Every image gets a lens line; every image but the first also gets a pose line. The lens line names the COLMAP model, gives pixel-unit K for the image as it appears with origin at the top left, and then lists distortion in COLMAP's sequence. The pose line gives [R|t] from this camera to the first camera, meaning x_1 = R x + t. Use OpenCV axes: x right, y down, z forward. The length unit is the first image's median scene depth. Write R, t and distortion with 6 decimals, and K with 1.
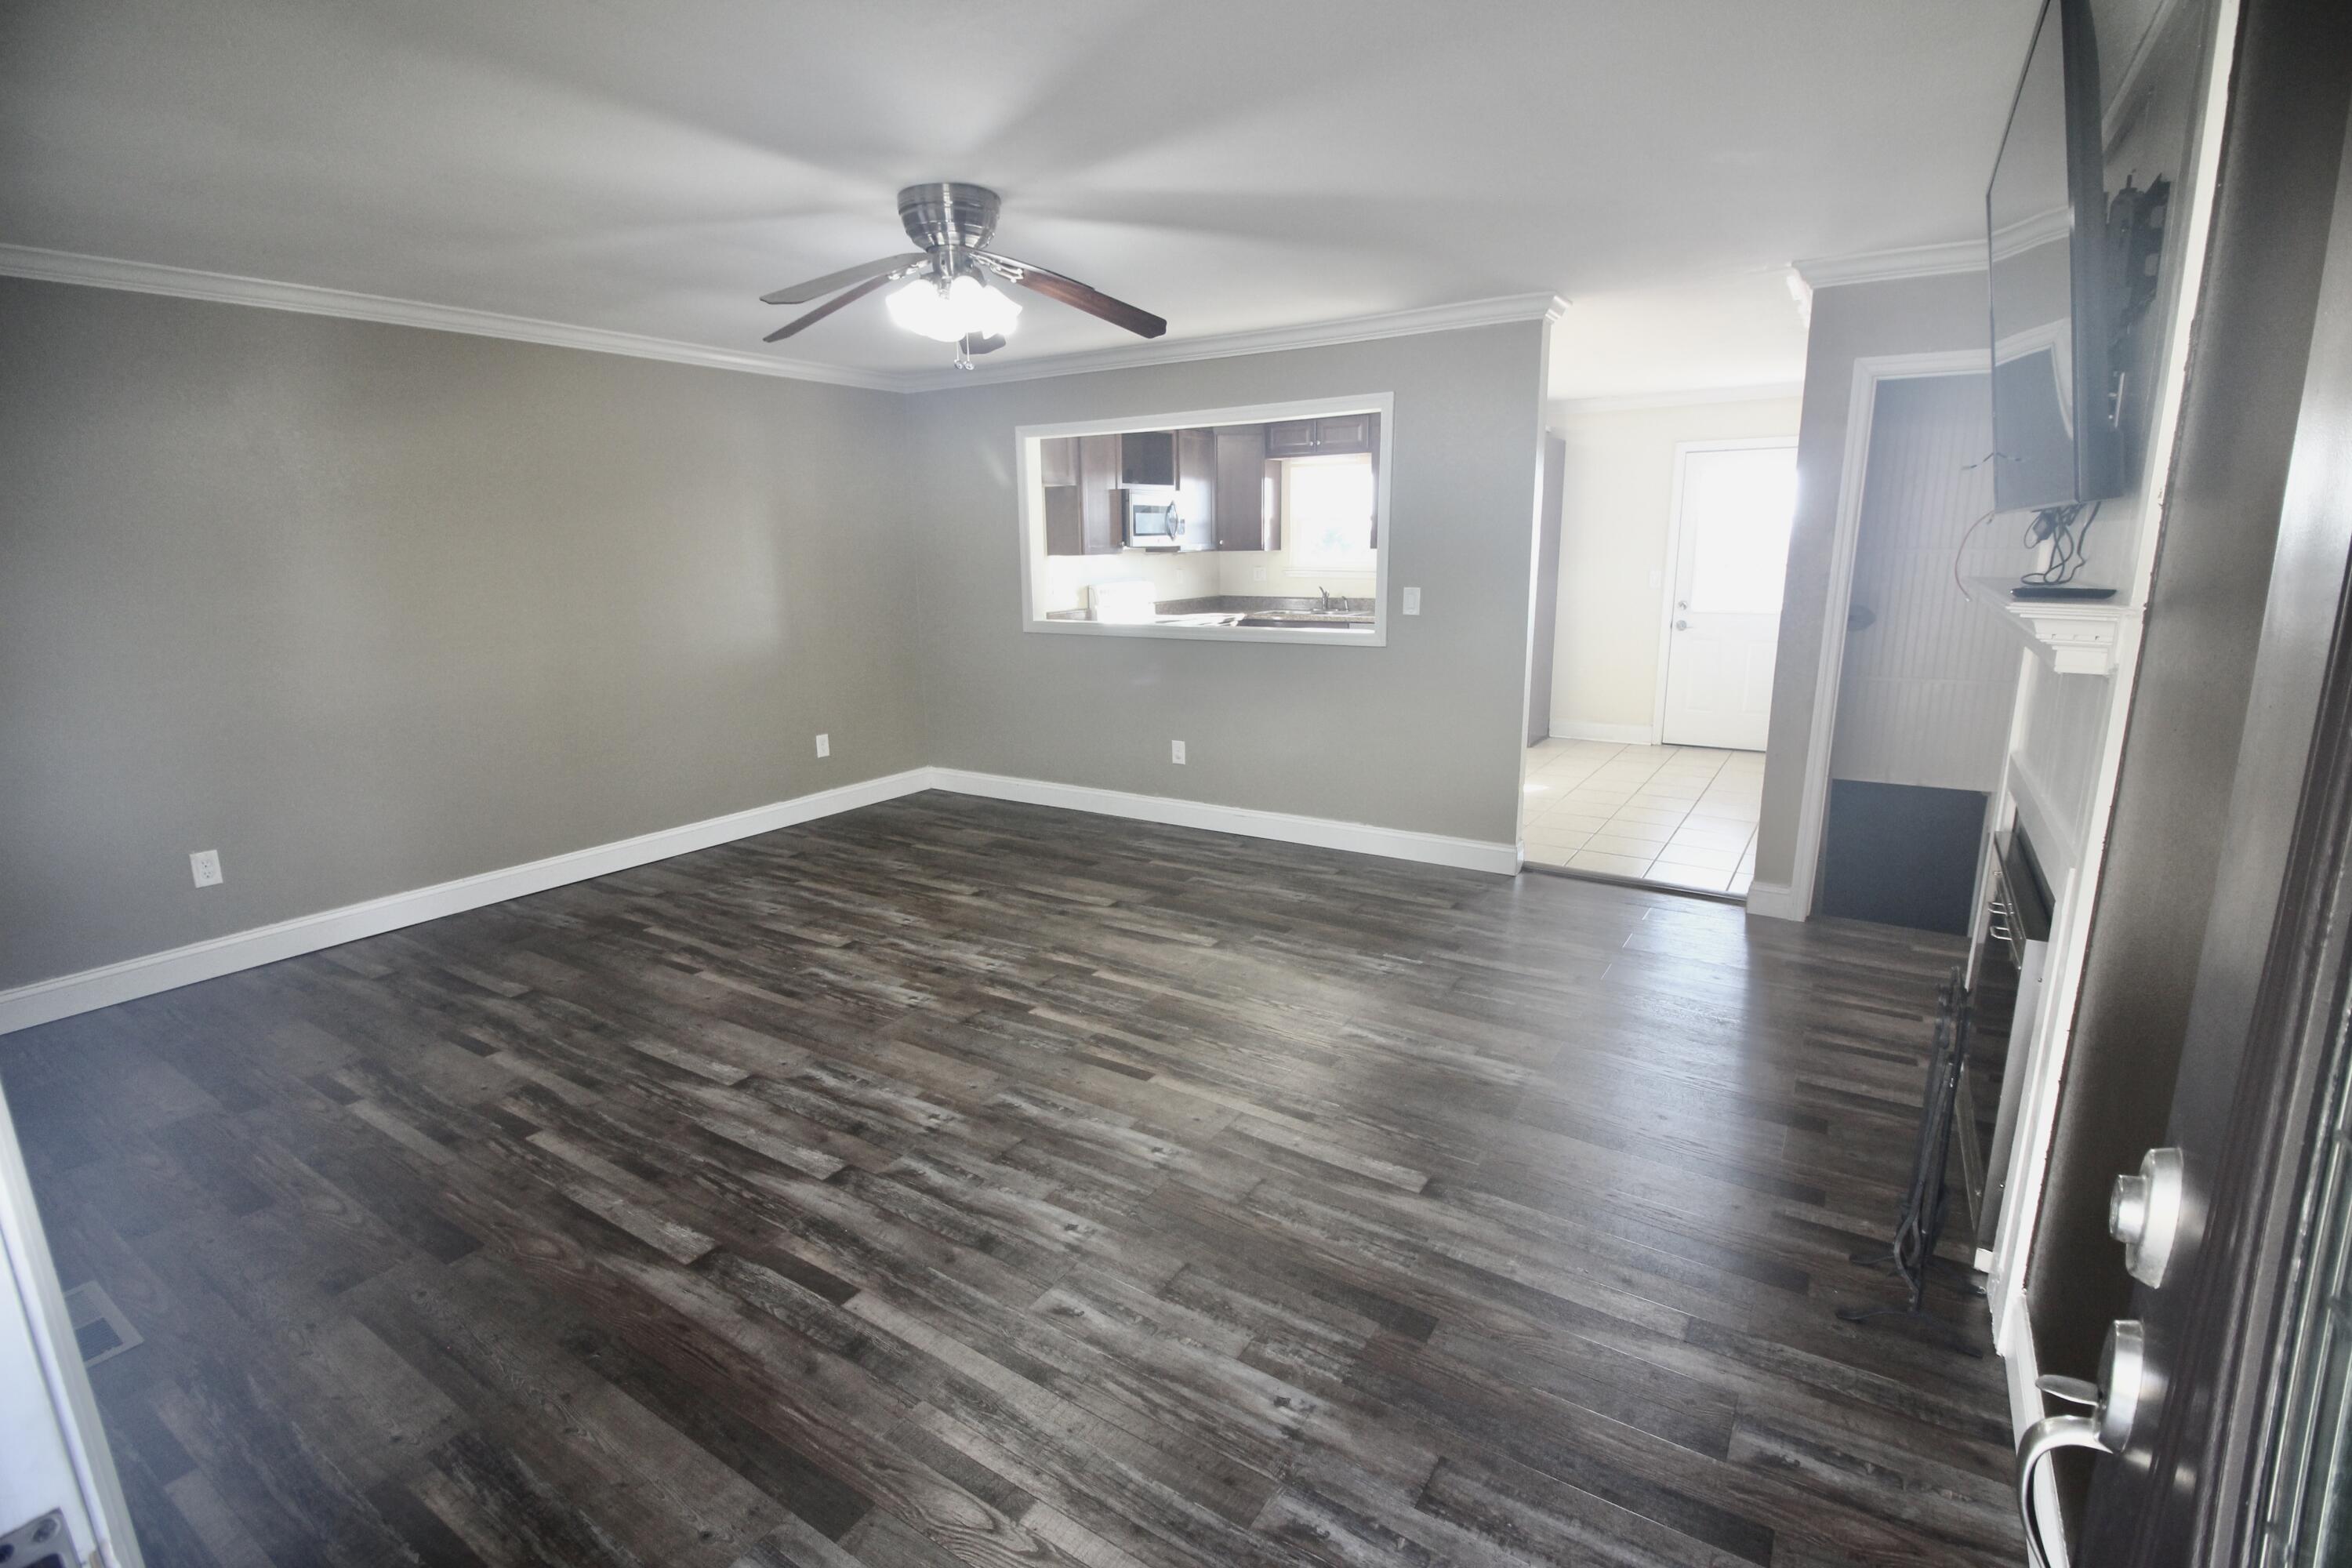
lens RADIAL K [[1077.4, 0, 1218.1], [0, 1077.4, 752.7], [0, 0, 1]] dist [-0.013253, -0.000895]
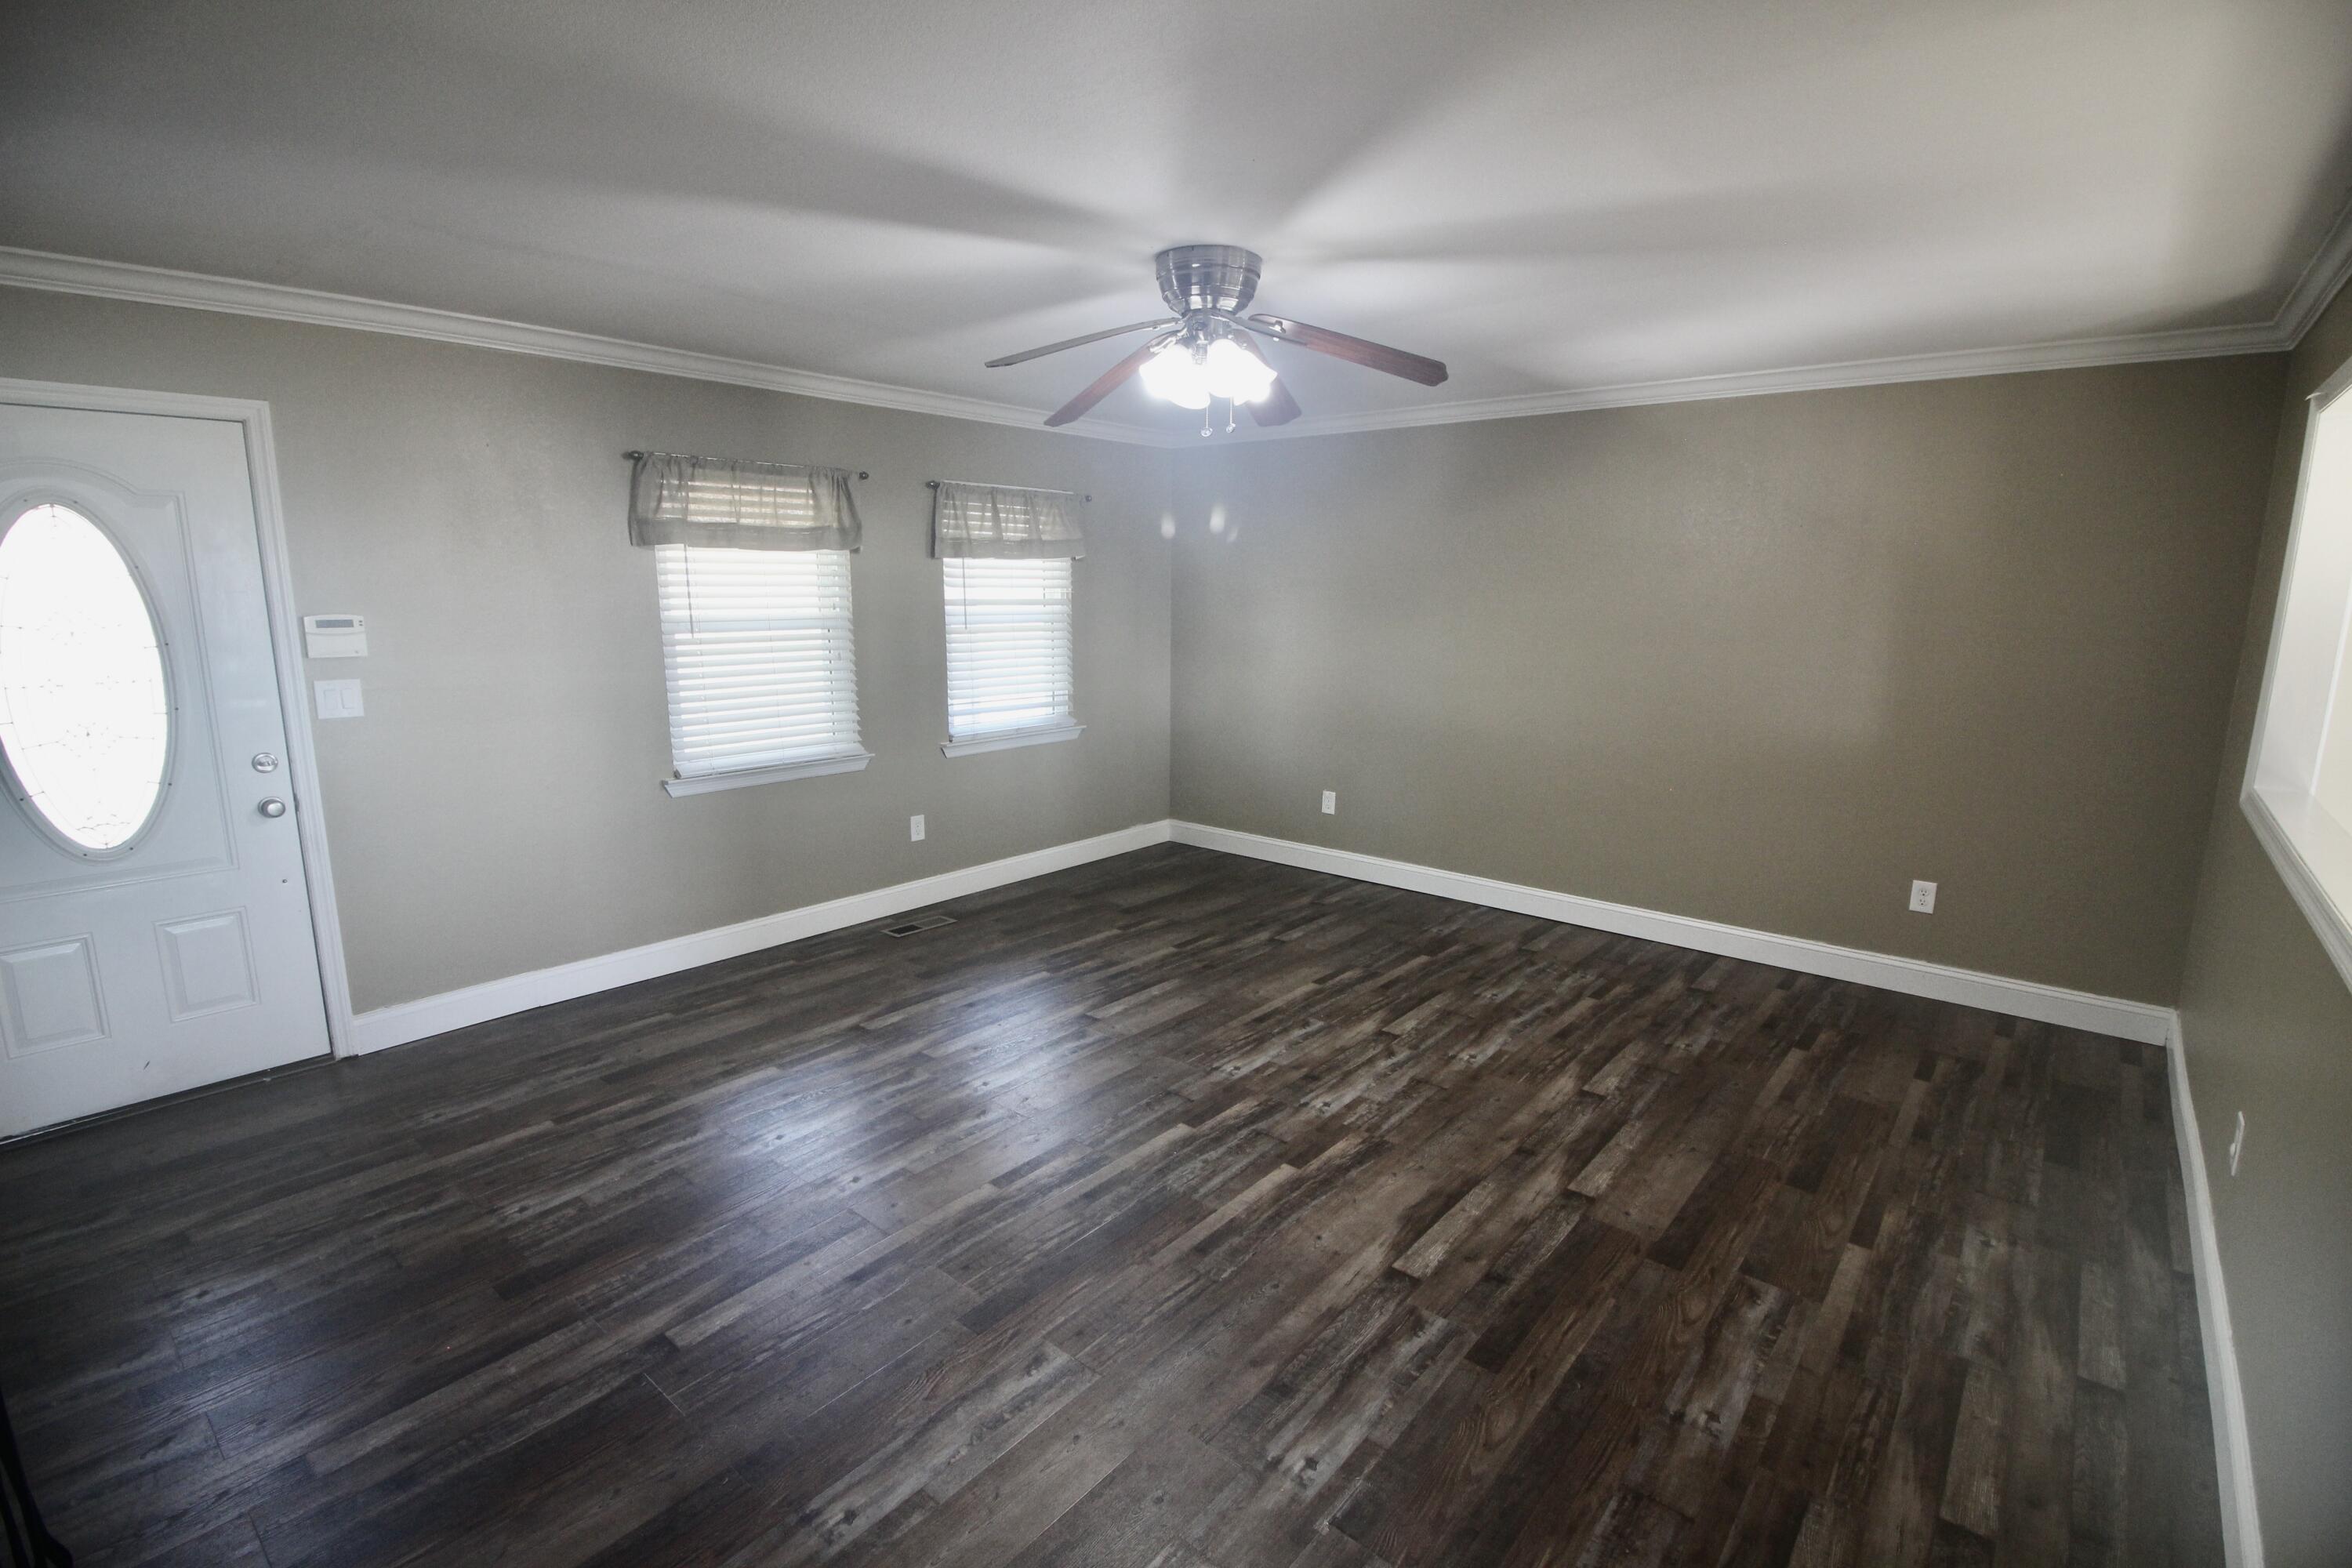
lens RADIAL K [[1077.4, 0, 1228.4], [0, 1077.4, 789.6], [0, 0, 1]] dist [-0.013253, -0.000895]
pose [[-0.124944, 0.203032, -0.971168, 0.563261], [-0.199109, 0.953794, 0.225016, -0.218452], [0.971980, 0.221483, -0.078745, 0.855045]]
